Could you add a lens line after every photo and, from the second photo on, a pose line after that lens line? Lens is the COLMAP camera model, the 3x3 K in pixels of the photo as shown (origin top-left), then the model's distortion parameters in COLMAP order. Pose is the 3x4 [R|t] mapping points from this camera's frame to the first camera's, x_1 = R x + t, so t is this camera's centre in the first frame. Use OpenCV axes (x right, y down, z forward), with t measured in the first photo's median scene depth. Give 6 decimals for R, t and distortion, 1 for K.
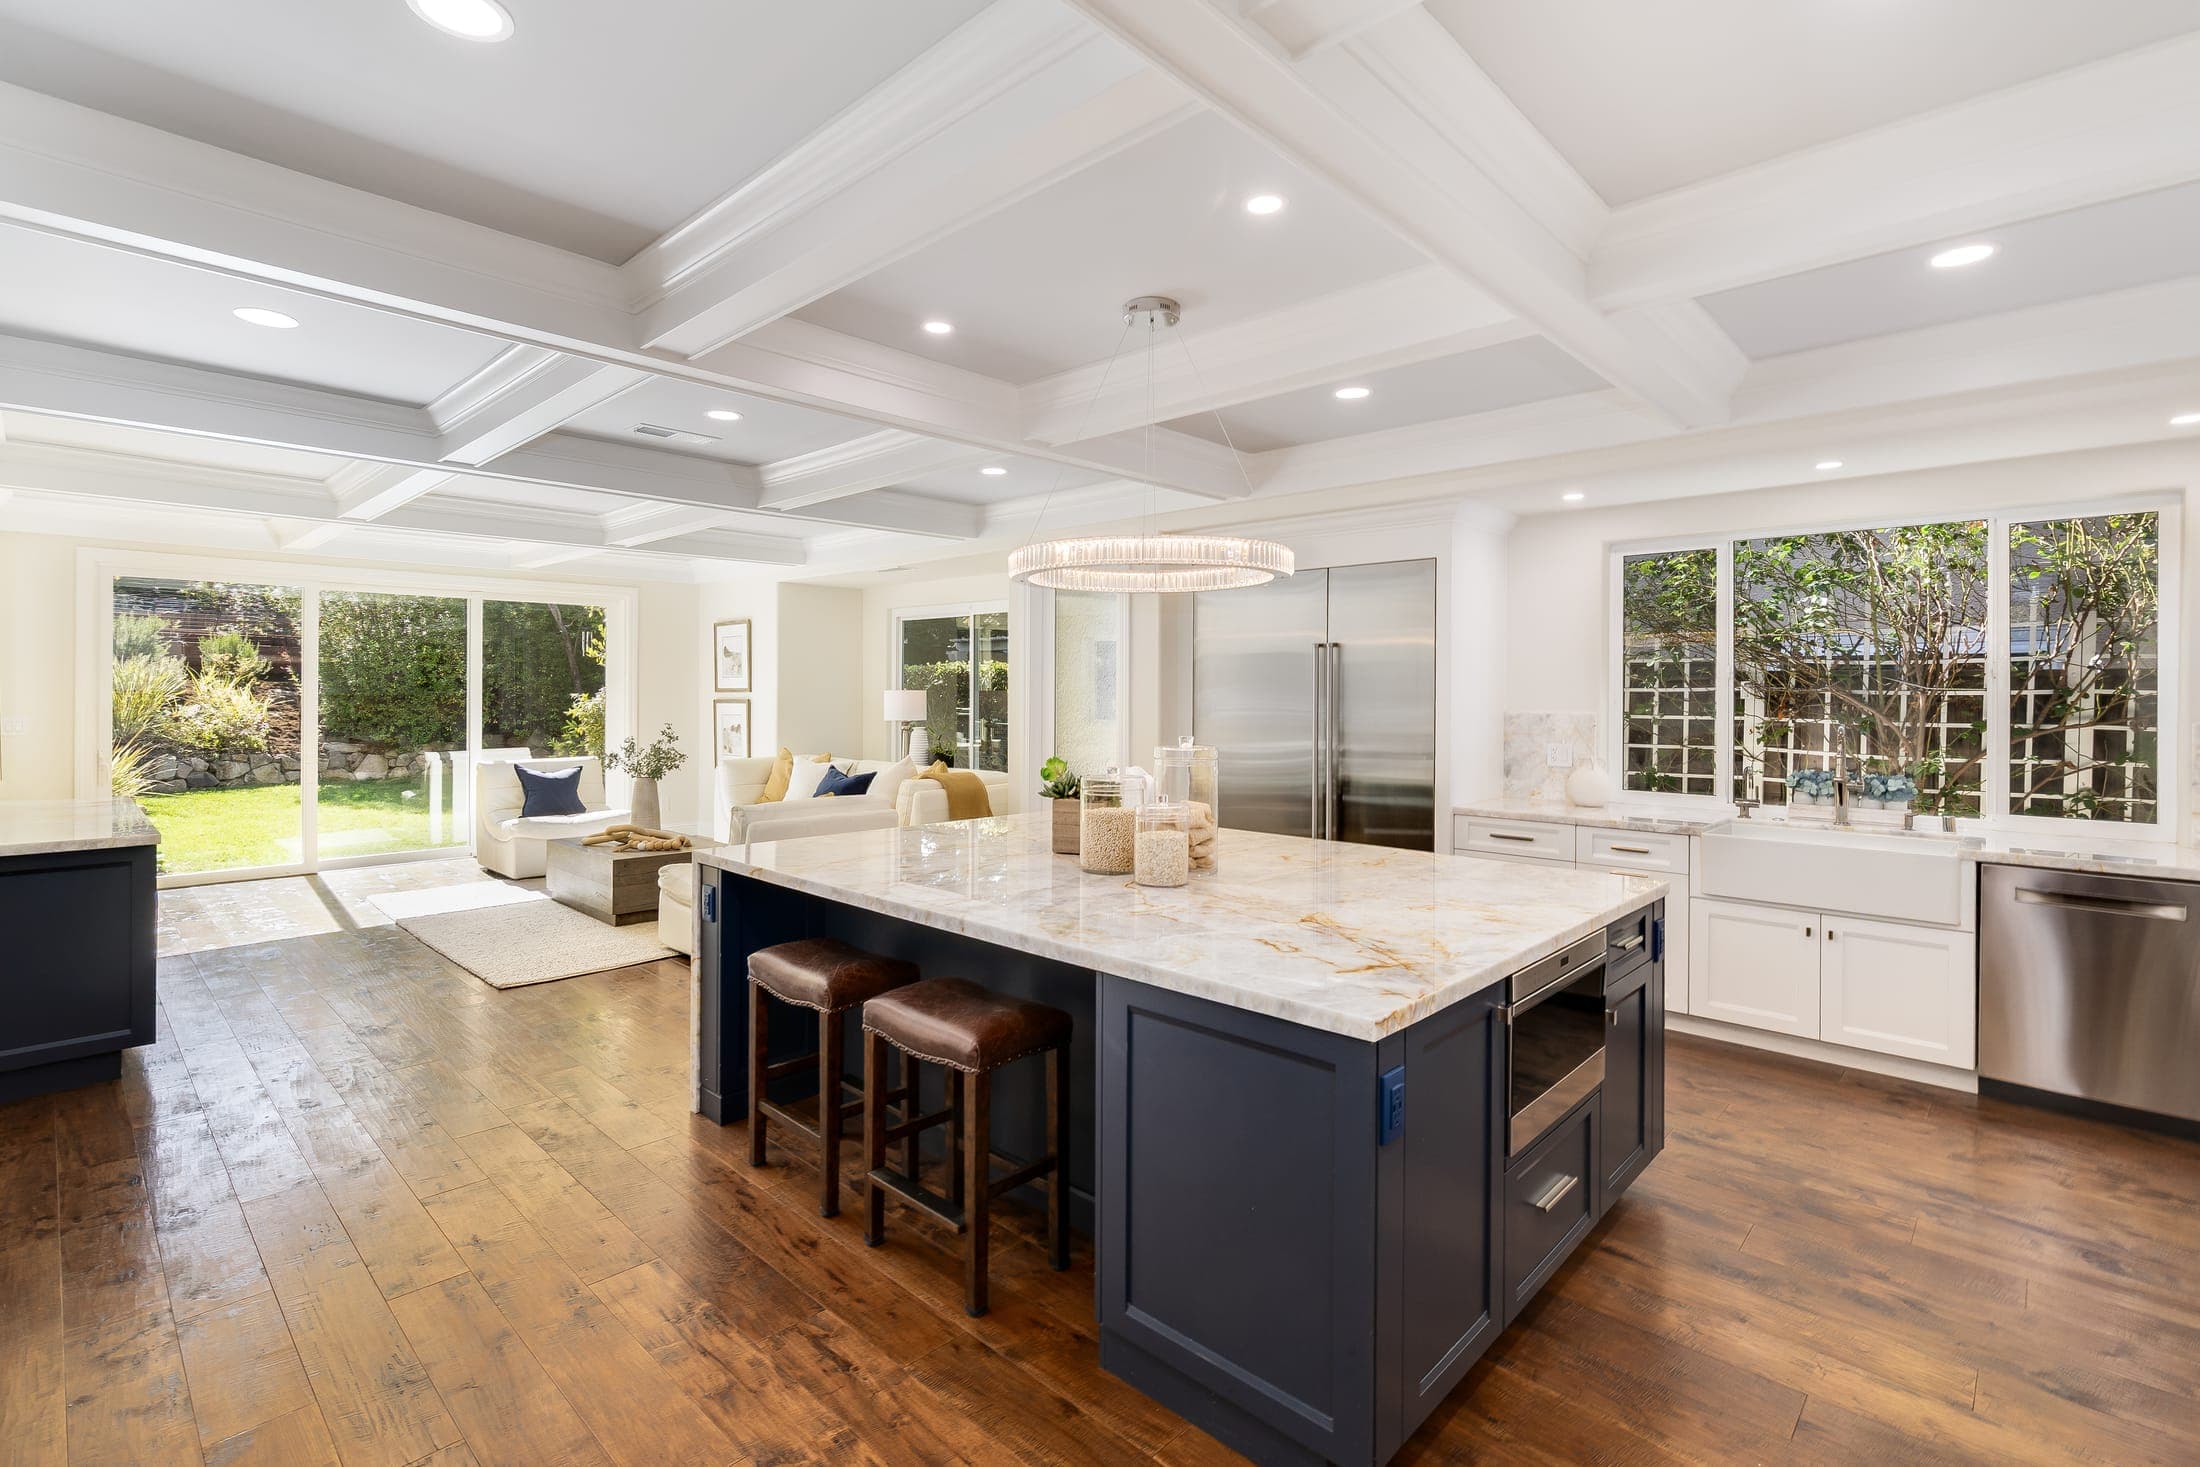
lens RADIAL K [[1036.1, 0, 1102.4], [0, 1036.1, 682.0], [0, 0, 1]] dist [0.000071, -0.000021]
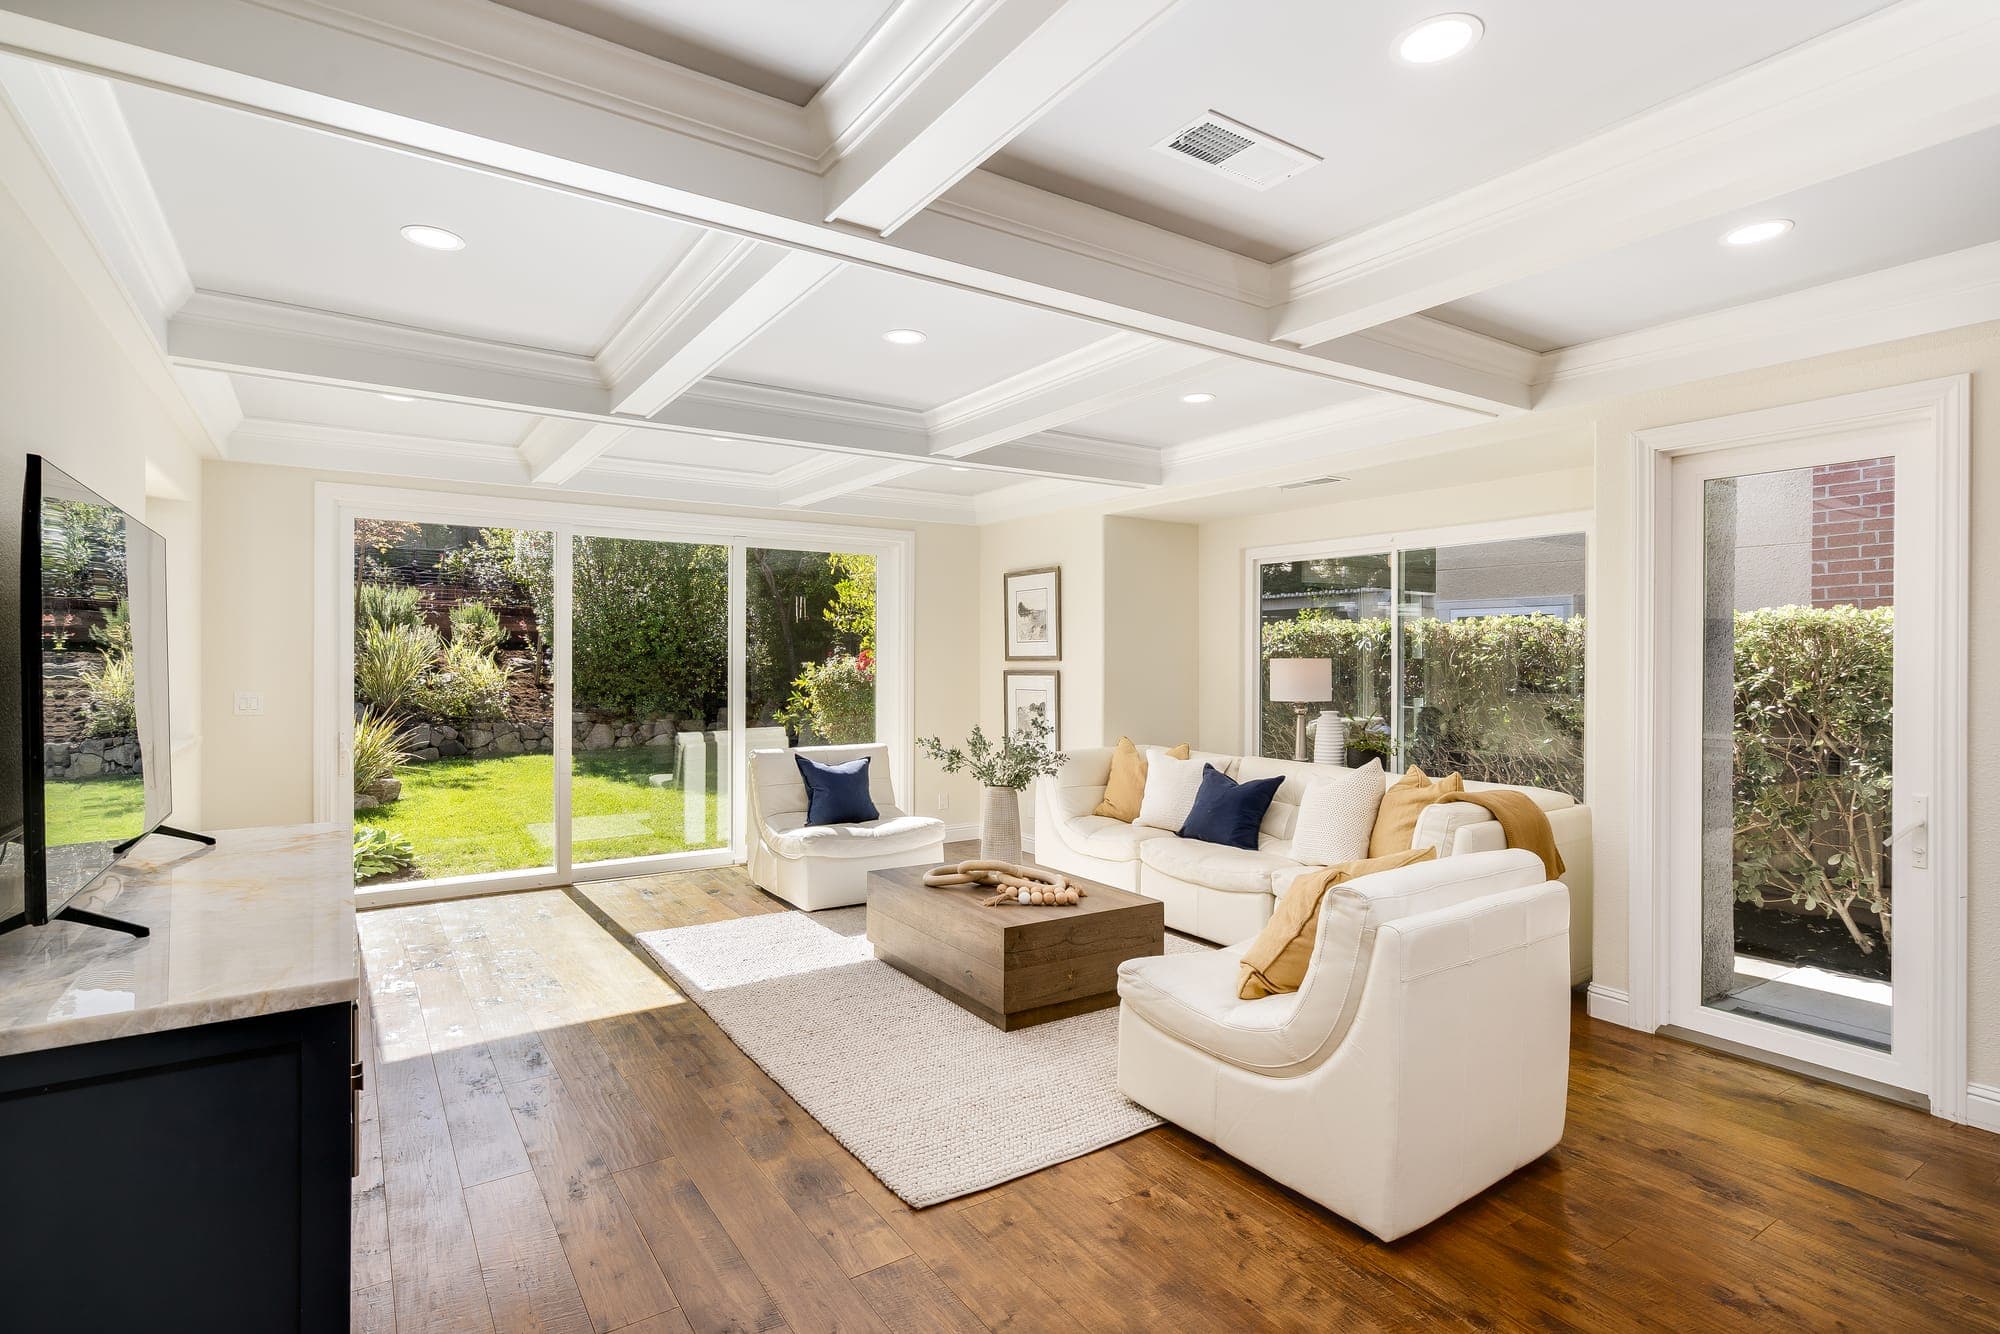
lens RADIAL K [[1042.2, 0, 1005.3], [0, 1042.2, 654.8], [0, 0, 1]] dist [0.000951, -0.000044]
pose [[0.974010, -0.001139, -0.226502, -0.196806], [0.002111, 0.999990, 0.004051, 0.001887], [0.226495, -0.004424, 0.974002, 0.229455]]
